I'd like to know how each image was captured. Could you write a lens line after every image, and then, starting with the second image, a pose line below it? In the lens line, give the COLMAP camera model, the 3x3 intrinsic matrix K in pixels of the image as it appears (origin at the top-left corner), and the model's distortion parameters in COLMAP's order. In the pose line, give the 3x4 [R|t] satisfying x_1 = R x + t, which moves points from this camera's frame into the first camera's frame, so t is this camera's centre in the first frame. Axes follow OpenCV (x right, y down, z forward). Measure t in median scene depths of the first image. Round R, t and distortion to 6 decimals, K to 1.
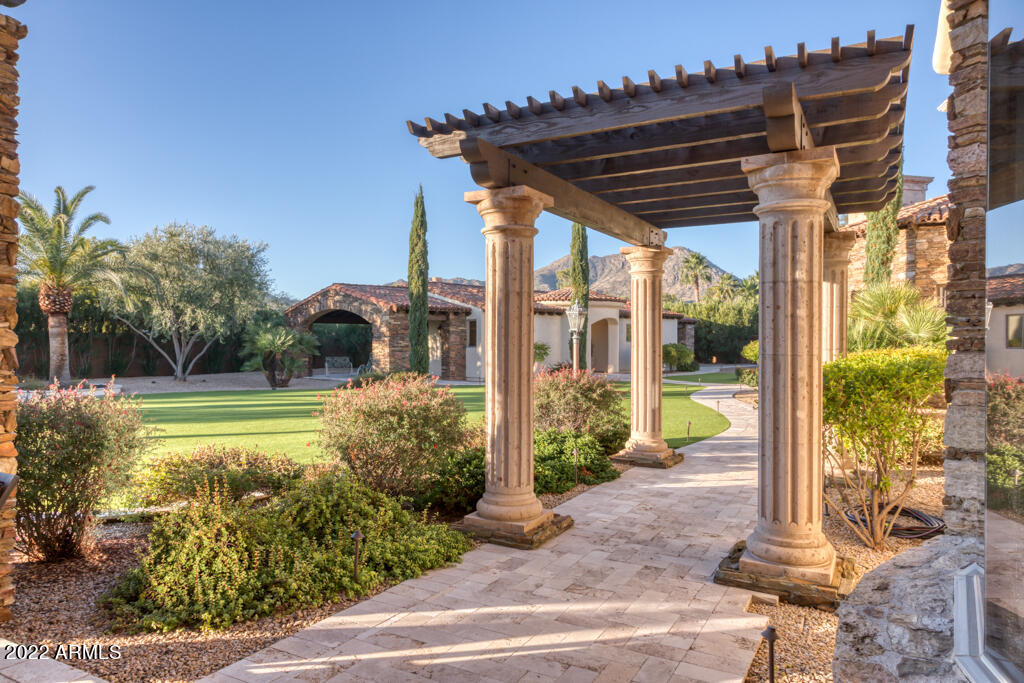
lens RADIAL K [[677.0, 0, 511.7], [0, 677.0, 345.7], [0, 0, 1]] dist [0.007239, -0.000362]
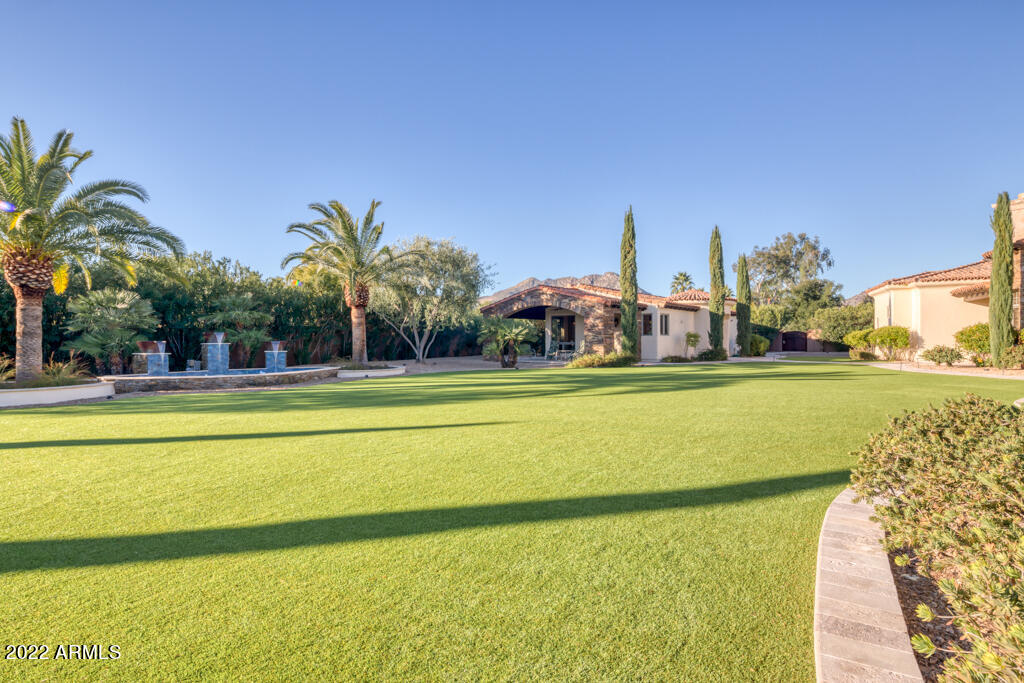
lens RADIAL K [[494.8, 0, 517.6], [0, 494.8, 341.0], [0, 0, 1]] dist [0.003210, -0.002387]
pose [[0.997973, -0.005566, 0.063391, -0.386064], [0.006006, 0.999959, -0.006759, 0.019202], [-0.063351, 0.007126, 0.997966, 0.093990]]
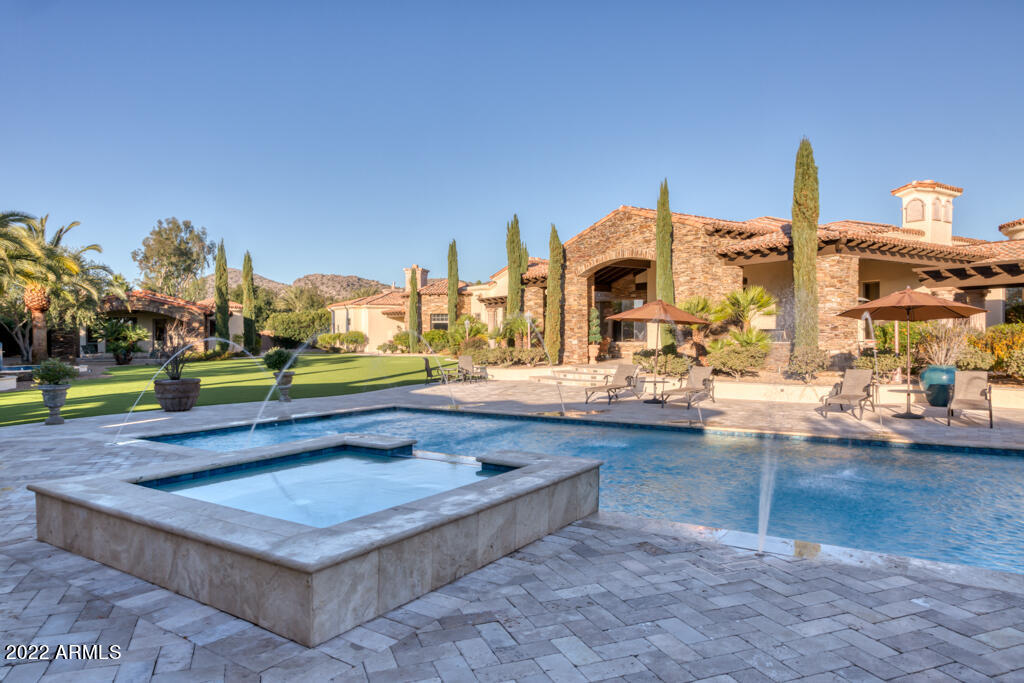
lens RADIAL K [[677.0, 0, 509.7], [0, 677.0, 346.9], [0, 0, 1]] dist [0.007239, -0.000362]
pose [[0.440551, -0.017292, 0.897561, -1.273079], [0.012373, 0.999836, 0.013189, 0.016663], [-0.897642, 0.005295, 0.440693, -0.356571]]
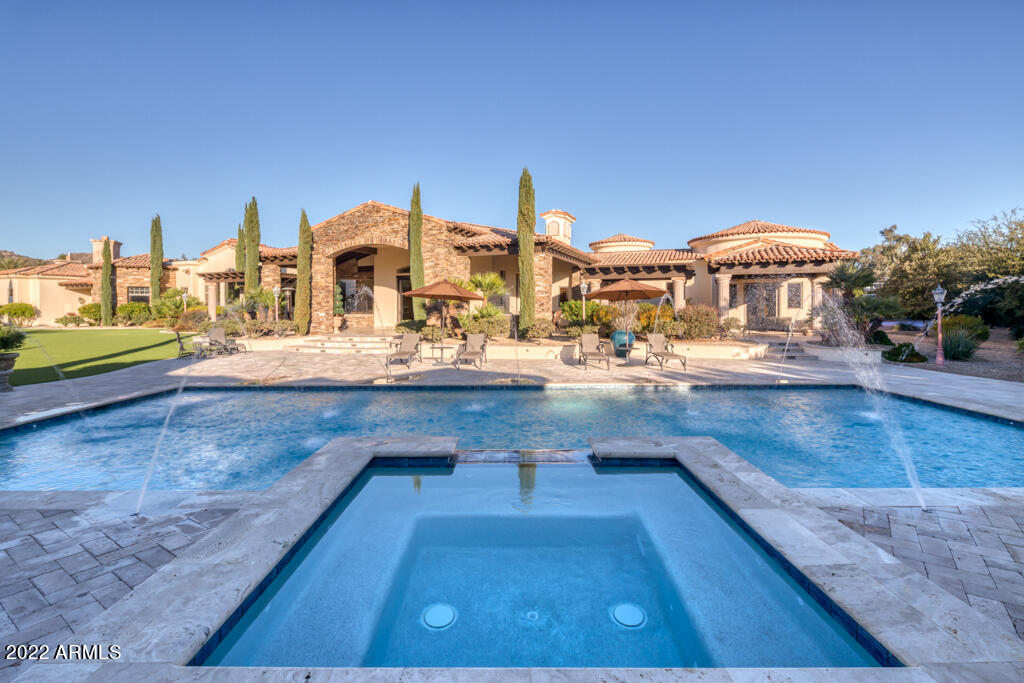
lens RADIAL K [[494.8, 0, 513.5], [0, 494.8, 314.2], [0, 0, 1]] dist [0.003210, -0.002387]
pose [[-0.145375, -0.011107, 0.989314, -1.203508], [0.007990, 0.999891, 0.012400, 0.015619], [-0.989344, 0.009708, -0.145271, -0.191063]]
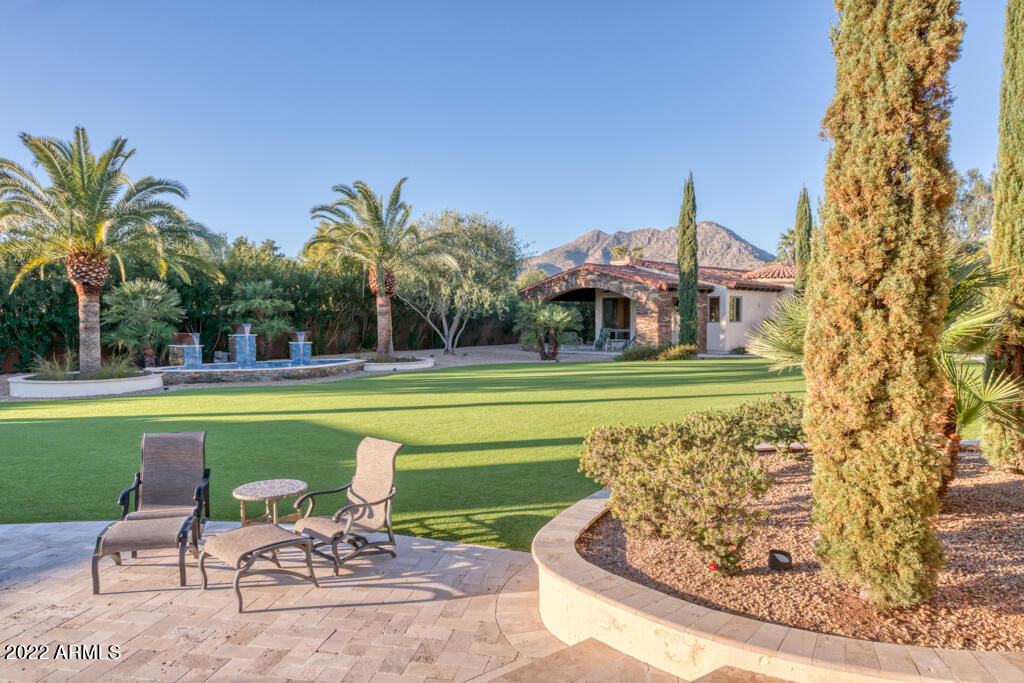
lens RADIAL K [[677.0, 0, 511.7], [0, 677.0, 341.9], [0, 0, 1]] dist [0.007239, -0.000362]
pose [[0.999503, -0.004569, -0.031182, -0.370585], [0.005454, 0.999583, 0.028353, 0.001497], [0.031039, -0.028509, 0.999112, -0.090759]]
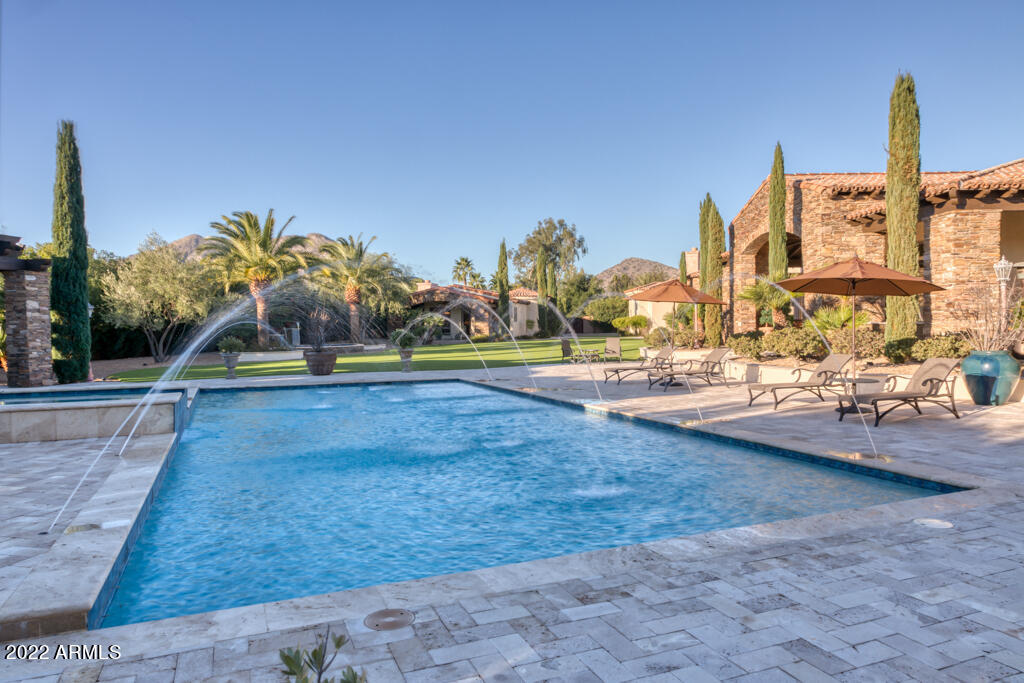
lens RADIAL K [[677.0, 0, 511.0], [0, 677.0, 340.7], [0, 0, 1]] dist [0.007239, -0.000362]
pose [[0.859242, -0.025004, 0.510958, -1.075936], [0.018486, 0.999670, 0.017832, 0.024401], [-0.511235, -0.005877, 0.859421, -0.664920]]
